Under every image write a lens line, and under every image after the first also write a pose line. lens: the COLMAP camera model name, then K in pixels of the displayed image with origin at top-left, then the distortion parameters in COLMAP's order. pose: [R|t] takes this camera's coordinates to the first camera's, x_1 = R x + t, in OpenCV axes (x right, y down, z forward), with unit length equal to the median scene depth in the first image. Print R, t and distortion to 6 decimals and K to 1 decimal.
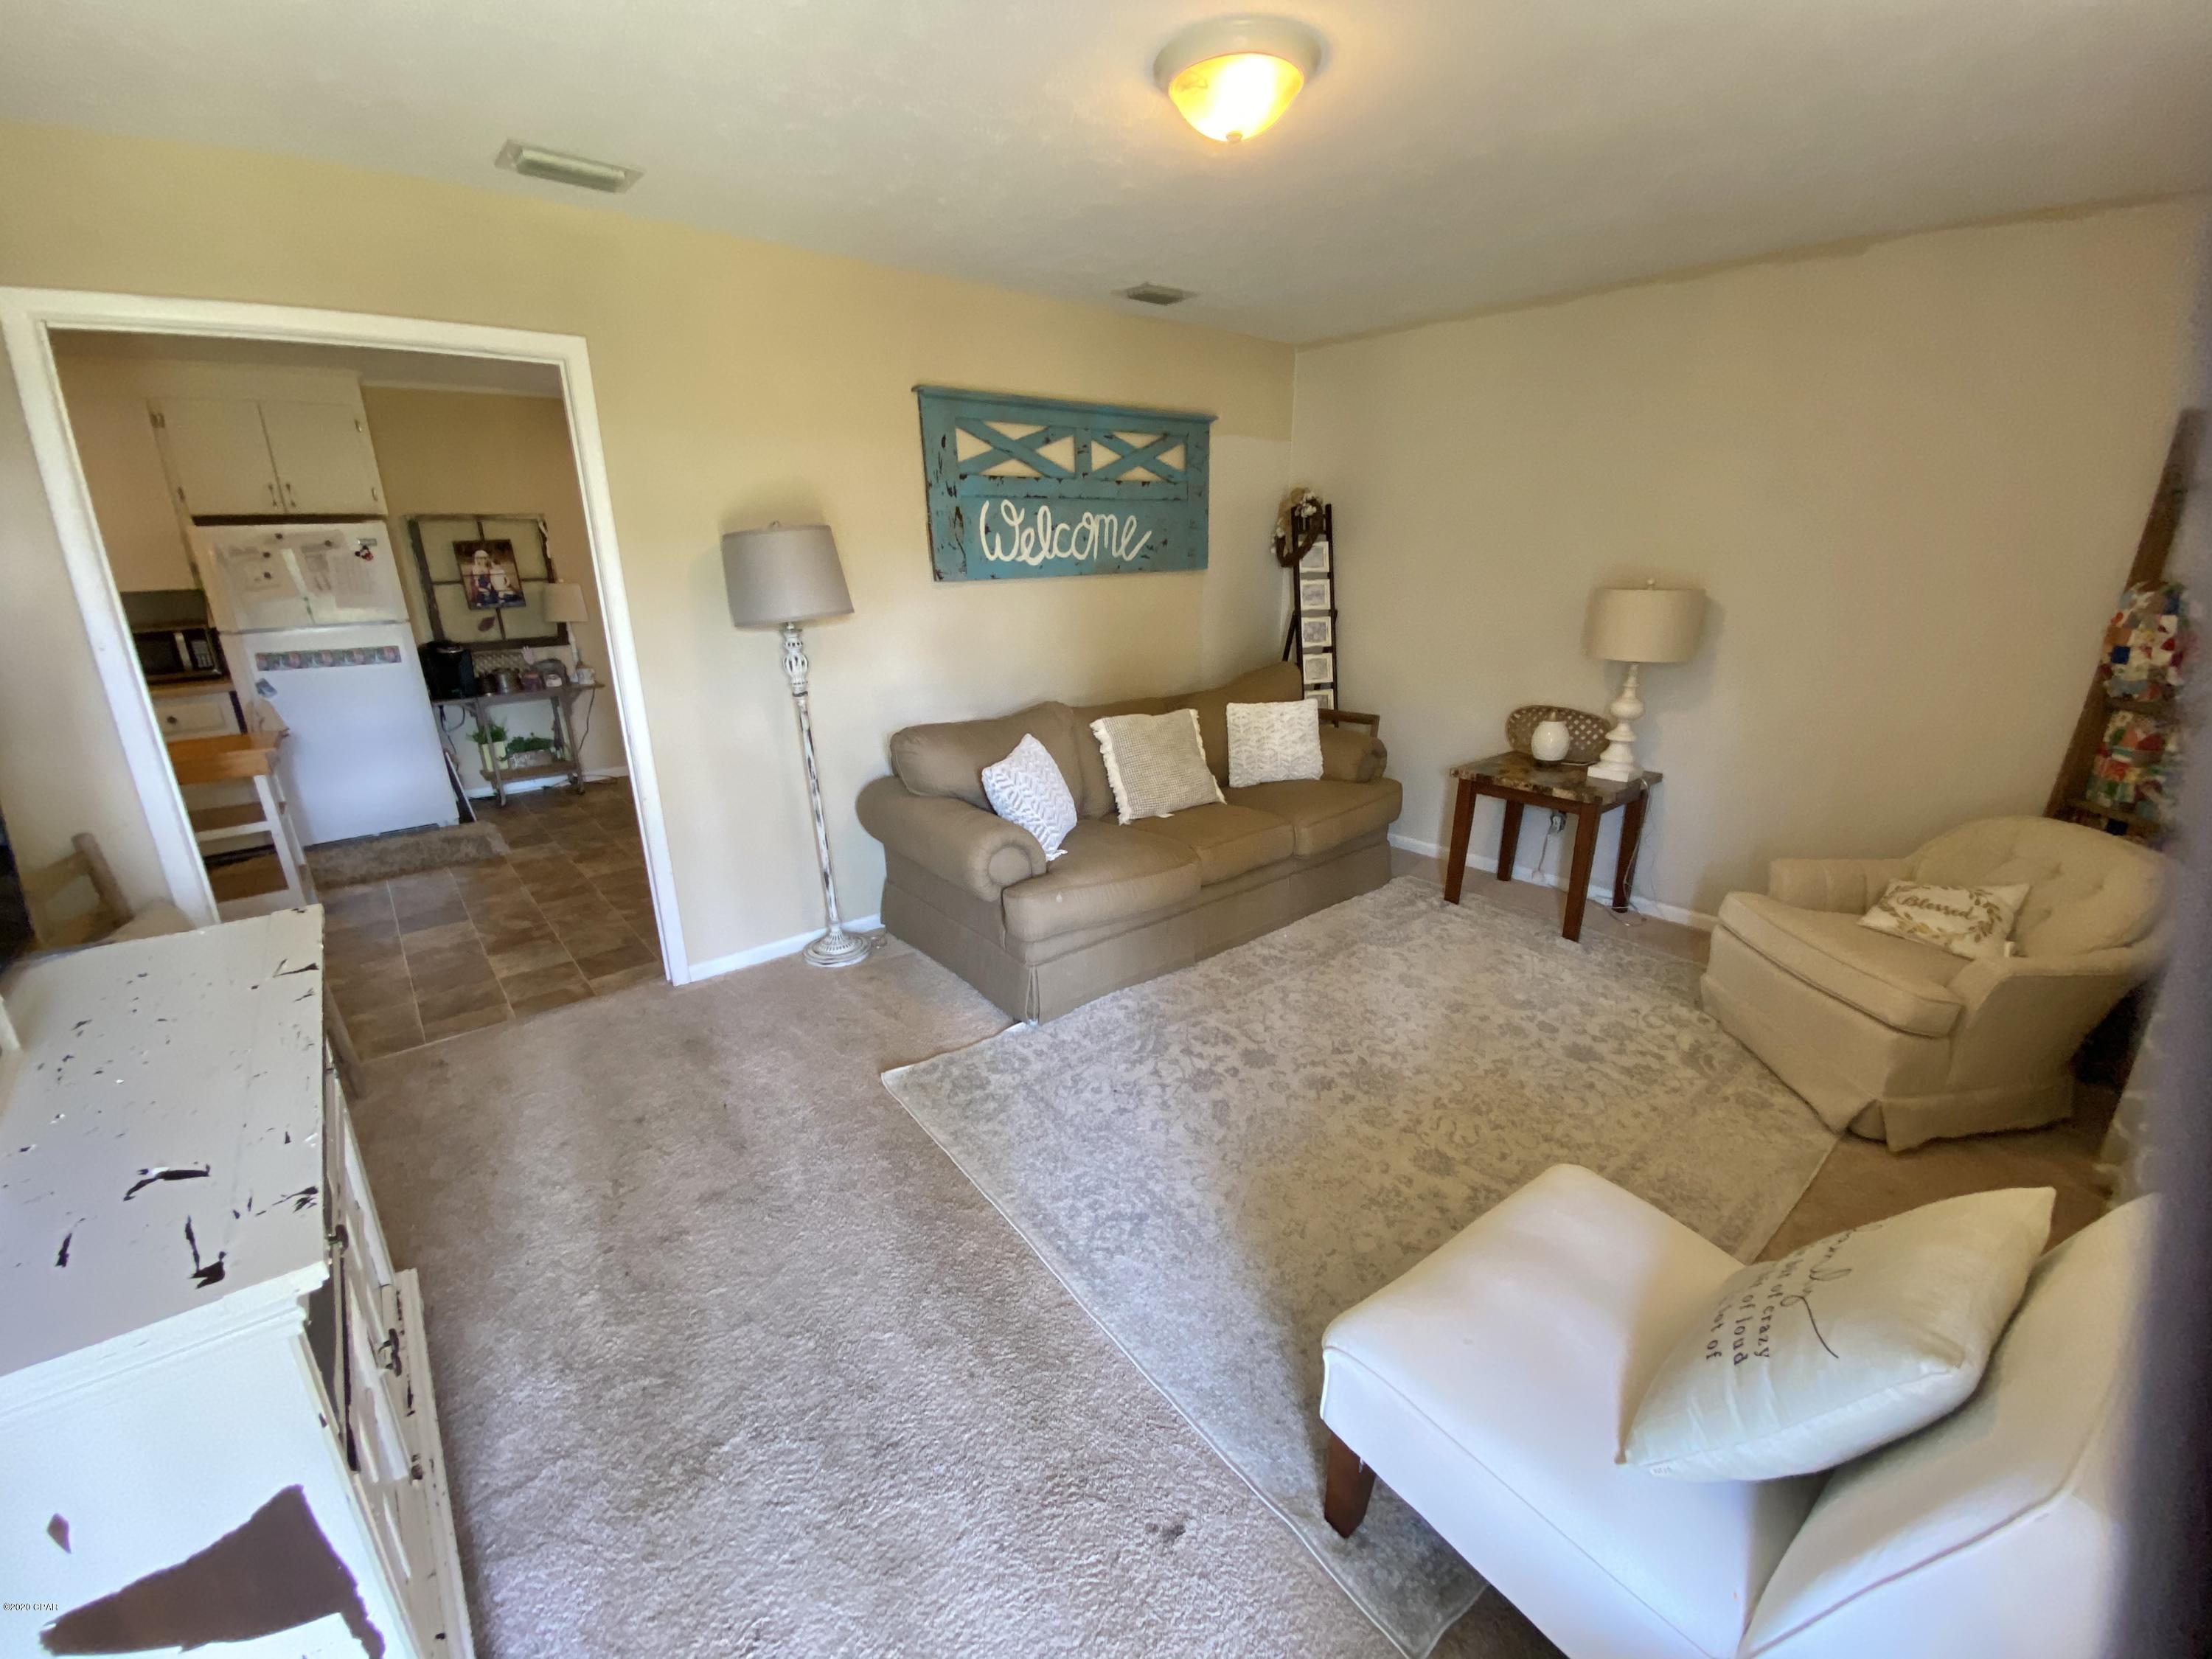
lens RADIAL K [[890.7, 0, 1097.4], [0, 890.7, 829.2], [0, 0, 1]] dist [0.056137, -0.041558]
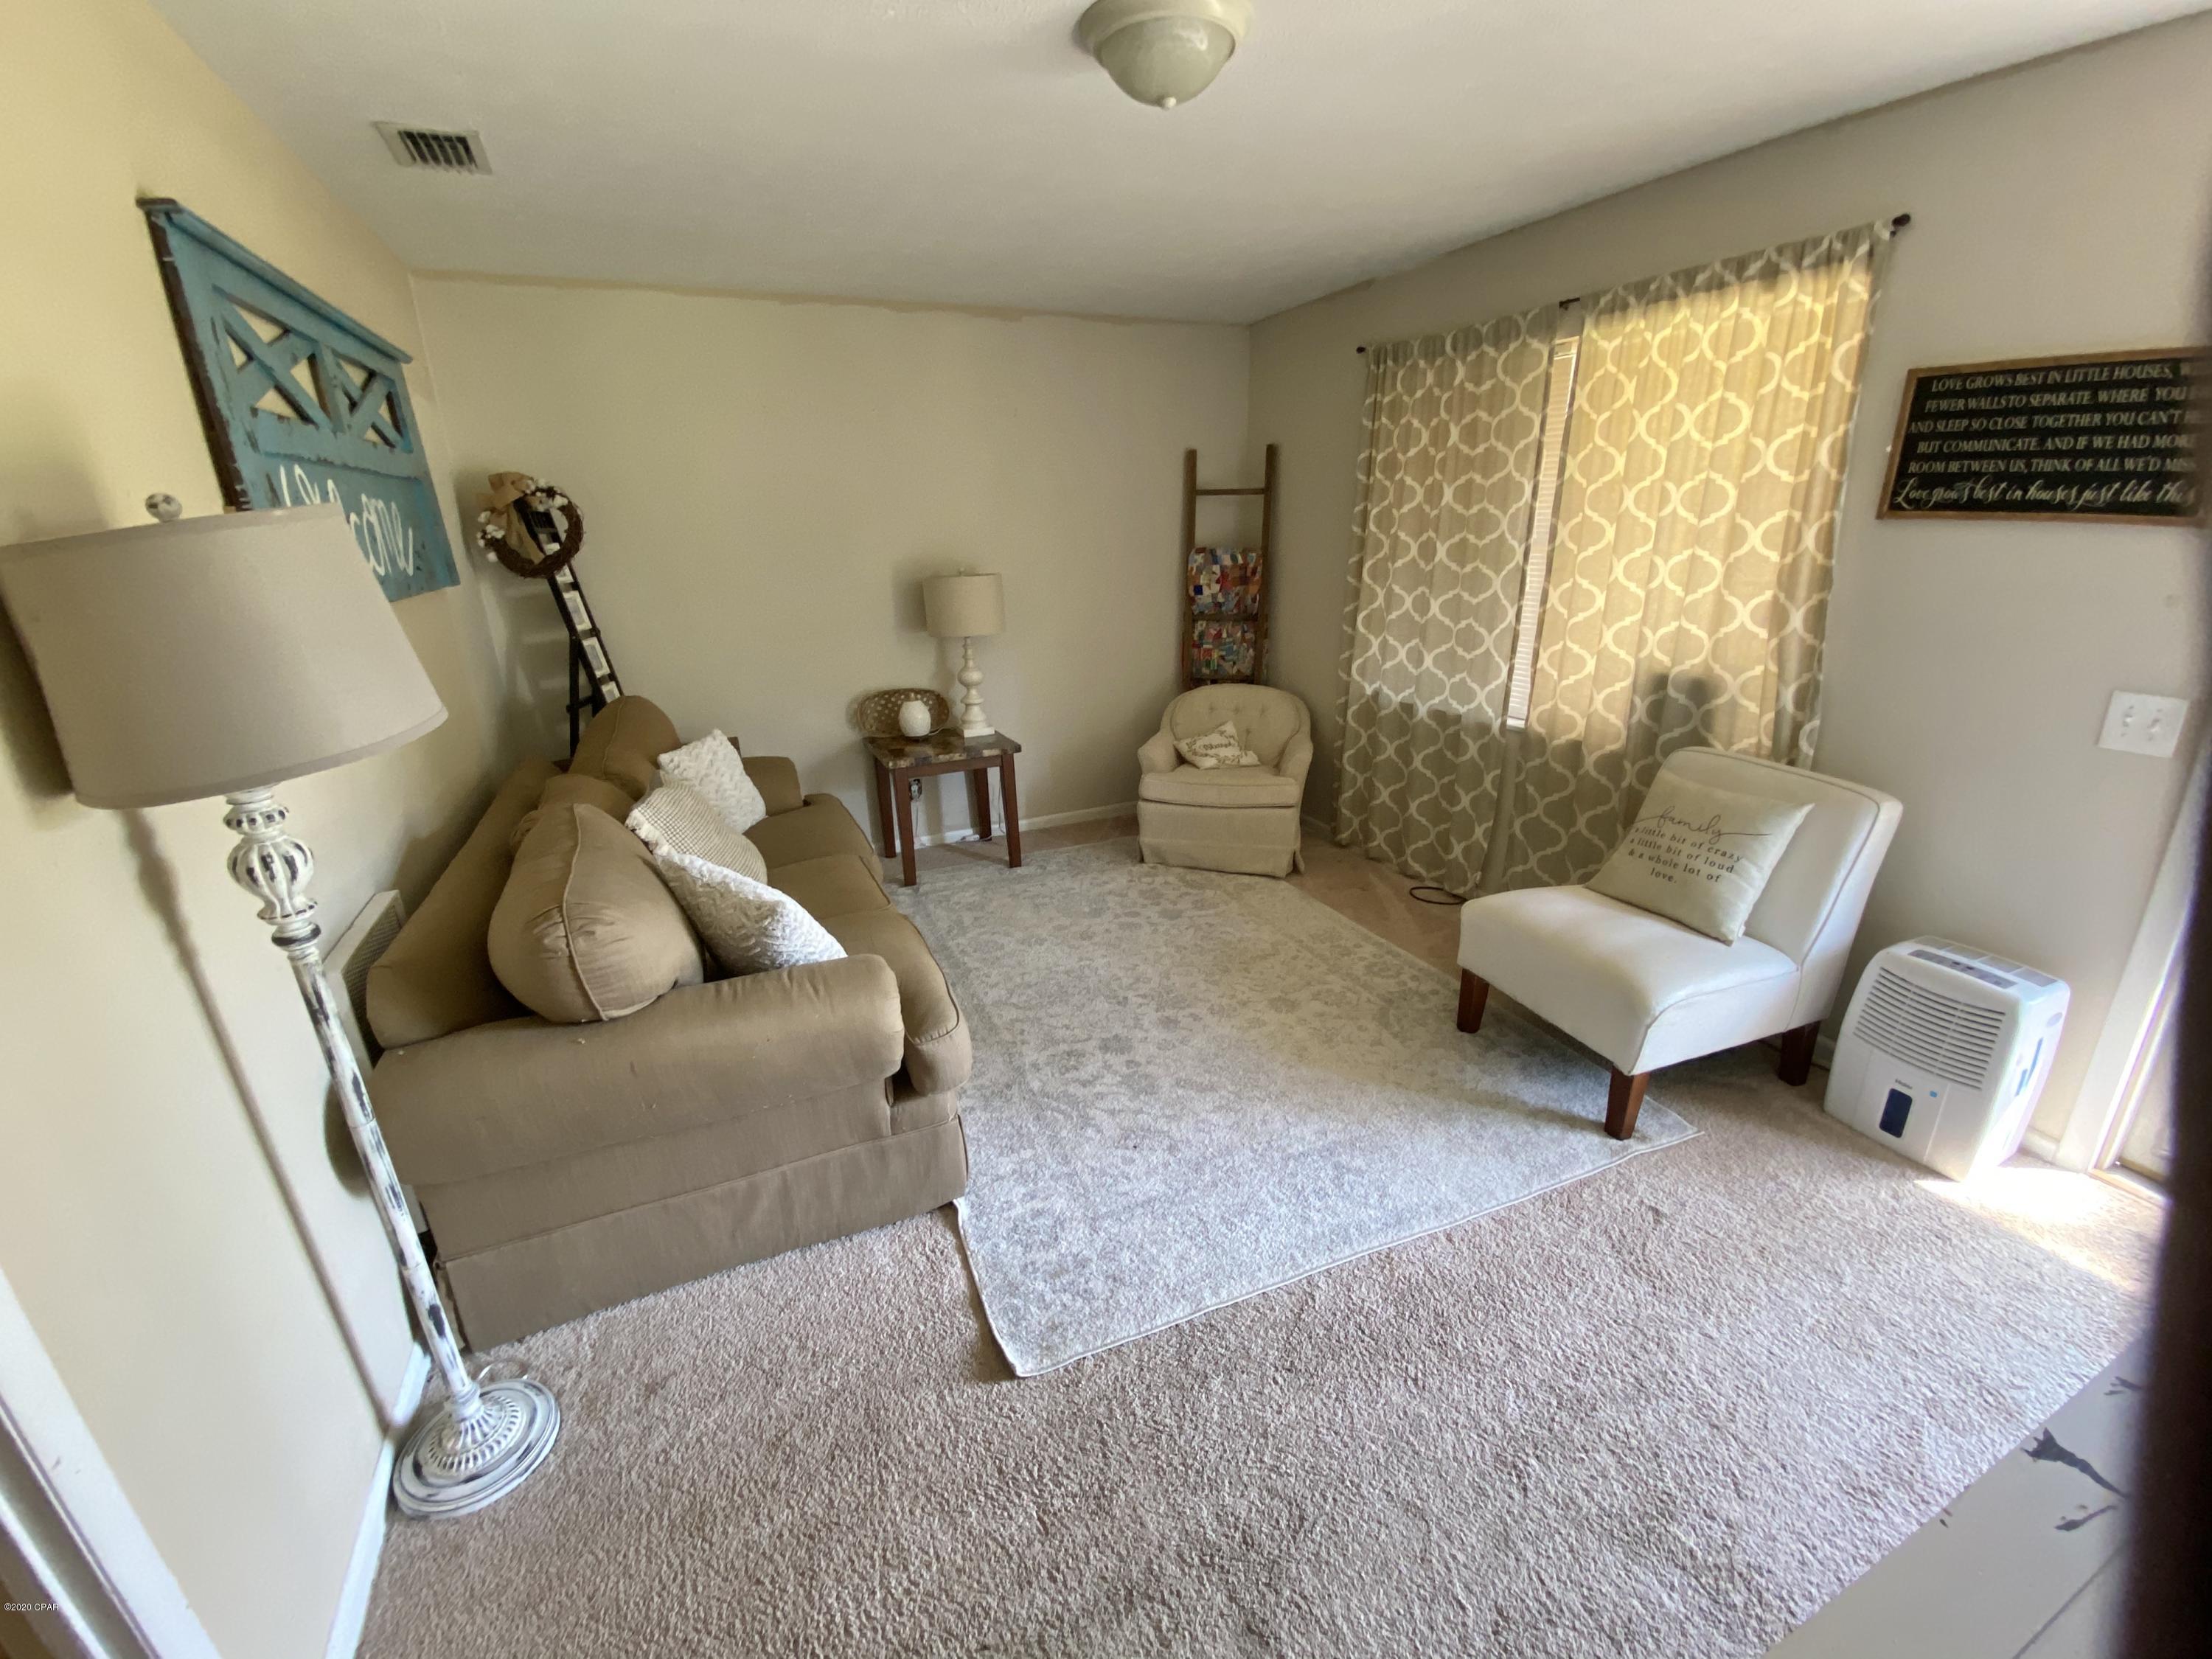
lens RADIAL K [[890.7, 0, 1097.4], [0, 890.7, 829.2], [0, 0, 1]] dist [0.056137, -0.041558]
pose [[0.270058, -0.309056, 0.911896, -0.687204], [0.319440, 0.922202, 0.217947, -0.199286], [-0.908310, 0.232438, 0.347773, 0.632434]]
